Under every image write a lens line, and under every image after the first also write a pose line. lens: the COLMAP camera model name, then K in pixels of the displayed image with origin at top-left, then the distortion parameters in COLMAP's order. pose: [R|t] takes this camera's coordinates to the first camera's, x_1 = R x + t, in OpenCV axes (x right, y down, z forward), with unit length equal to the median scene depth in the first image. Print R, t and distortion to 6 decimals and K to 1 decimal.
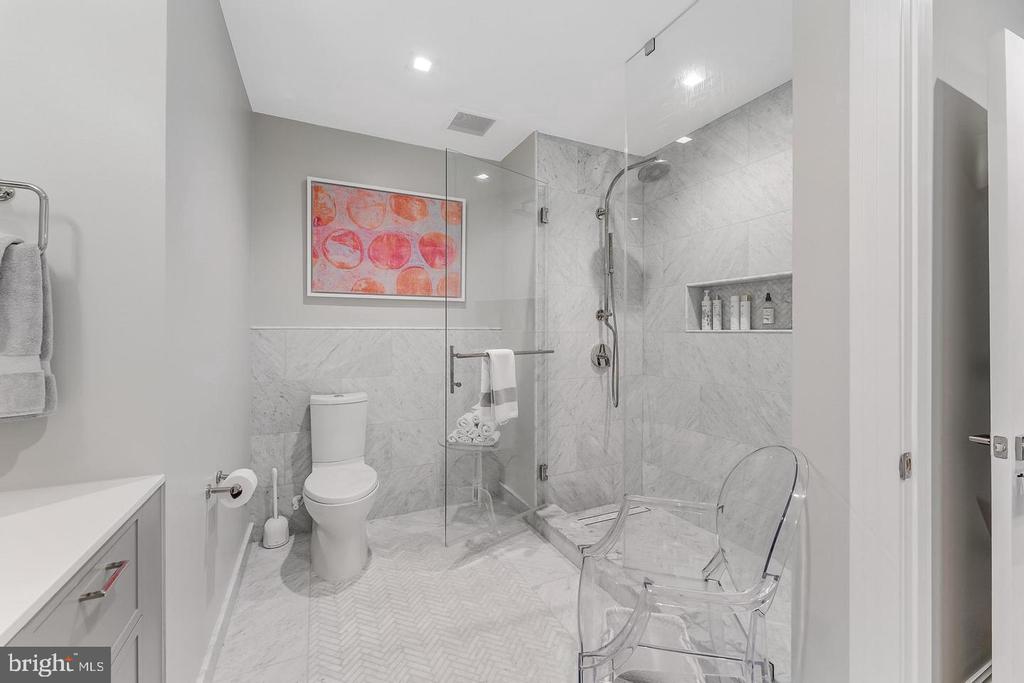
lens RADIAL K [[421.0, 0, 511.2], [0, 421.0, 334.0], [0, 0, 1]] dist [0.000607, 0.000073]
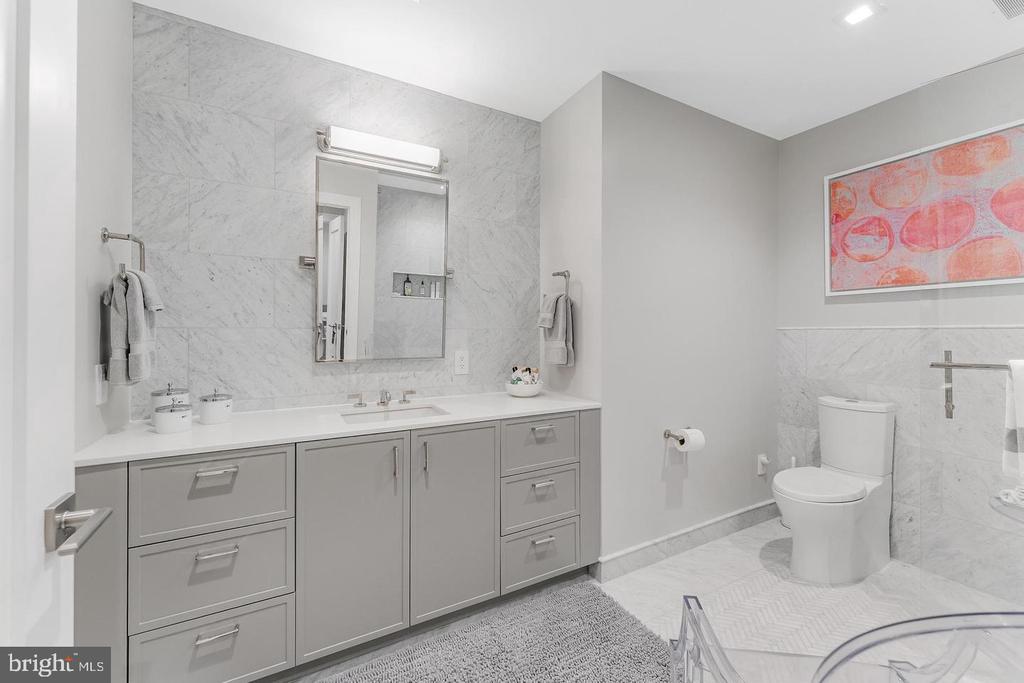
lens RADIAL K [[421.0, 0, 511.4], [0, 421.0, 332.9], [0, 0, 1]] dist [0.000607, 0.000073]
pose [[0.031333, -0.001399, -0.999508, 0.477021], [-0.008174, 0.999965, -0.001656, 0.004811], [0.999476, 0.008222, 0.031321, 0.216844]]
